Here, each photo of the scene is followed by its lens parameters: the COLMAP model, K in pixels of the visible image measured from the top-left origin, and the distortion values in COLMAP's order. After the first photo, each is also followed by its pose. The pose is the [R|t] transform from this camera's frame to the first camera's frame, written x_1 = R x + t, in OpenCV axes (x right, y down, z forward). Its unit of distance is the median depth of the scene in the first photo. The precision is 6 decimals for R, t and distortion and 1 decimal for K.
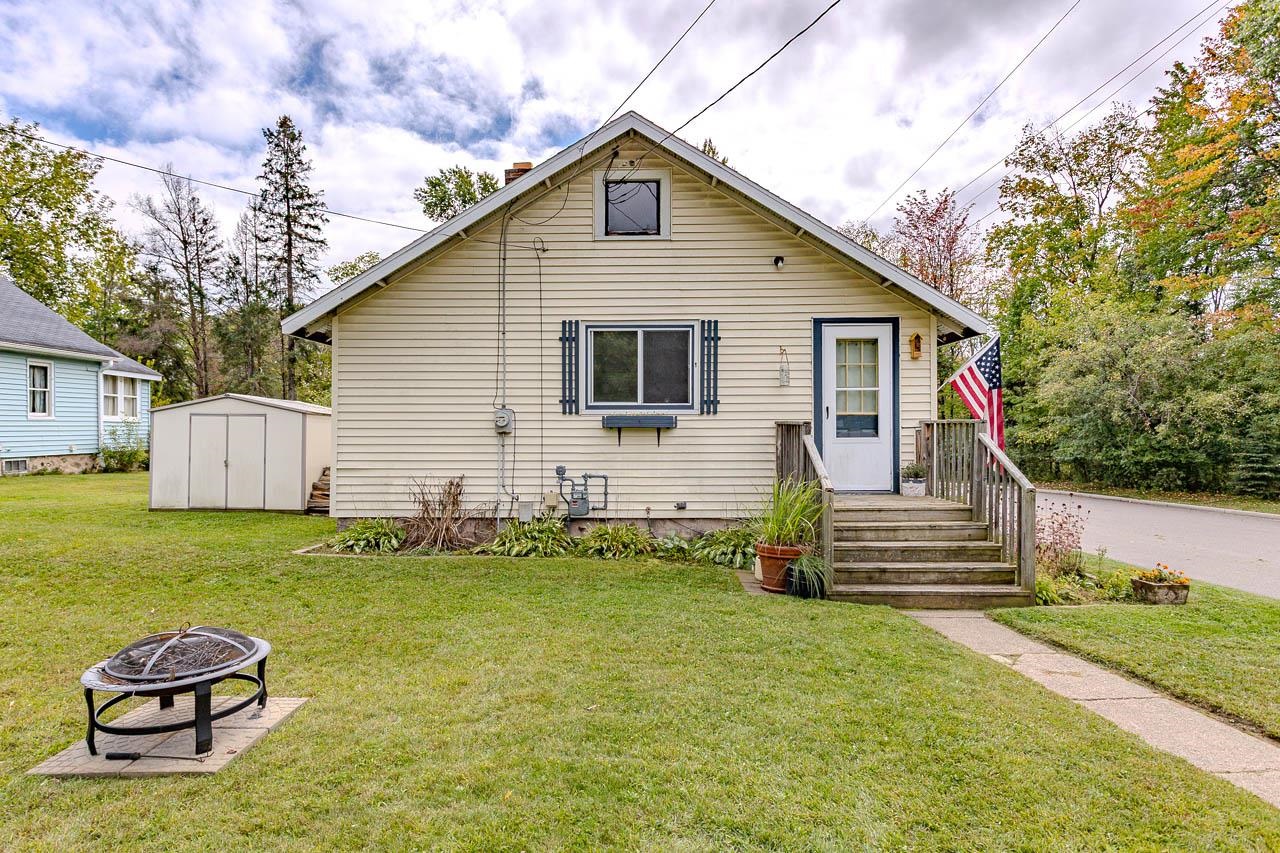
lens RADIAL K [[725.0, 0, 634.8], [0, 725.0, 429.9], [0, 0, 1]] dist [0.004413, 0.002530]
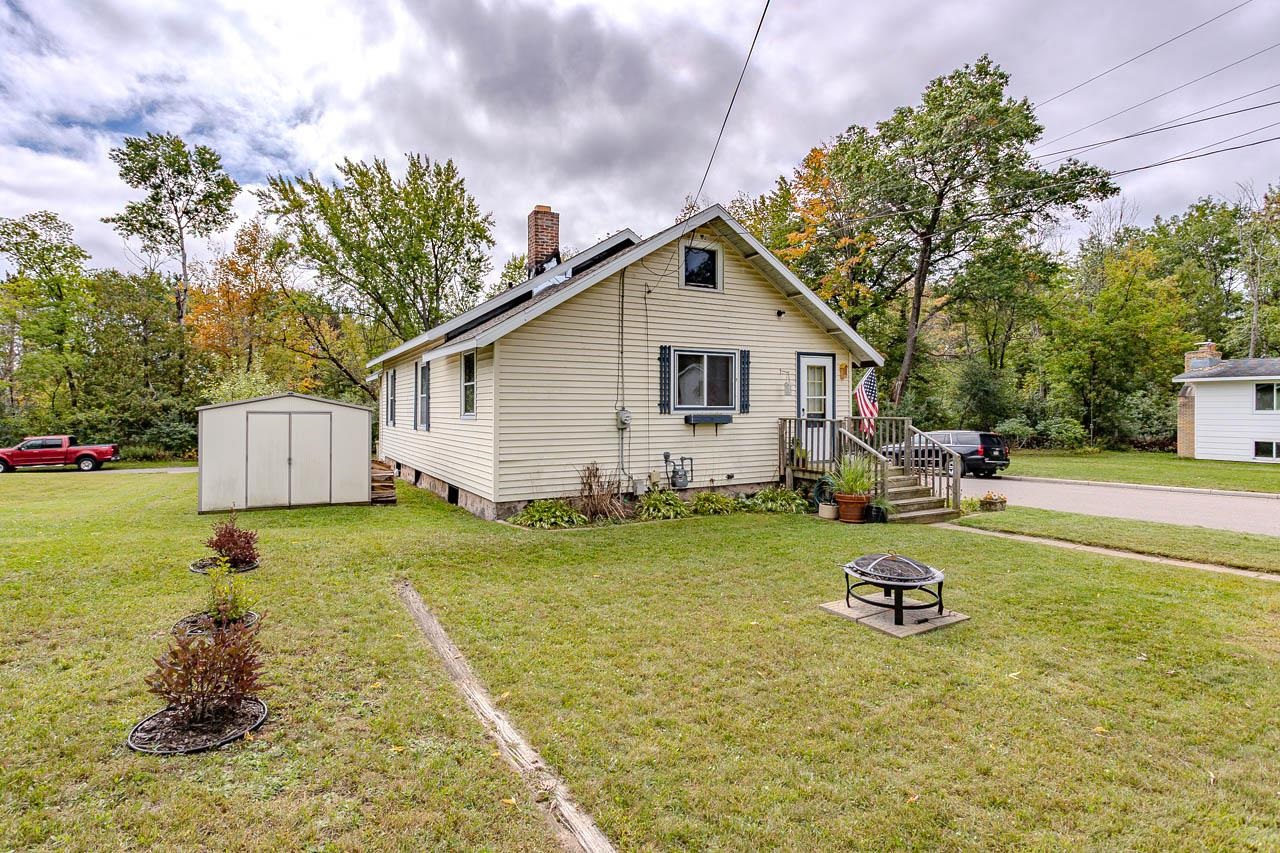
lens RADIAL K [[622.8, 0, 641.6], [0, 622.8, 415.6], [0, 0, 1]] dist [0.010421, -0.003359]
pose [[0.867835, -0.005848, 0.496818, -0.711565], [0.003620, 0.999979, 0.005447, -0.025002], [-0.496840, -0.002928, 0.867837, 0.000122]]
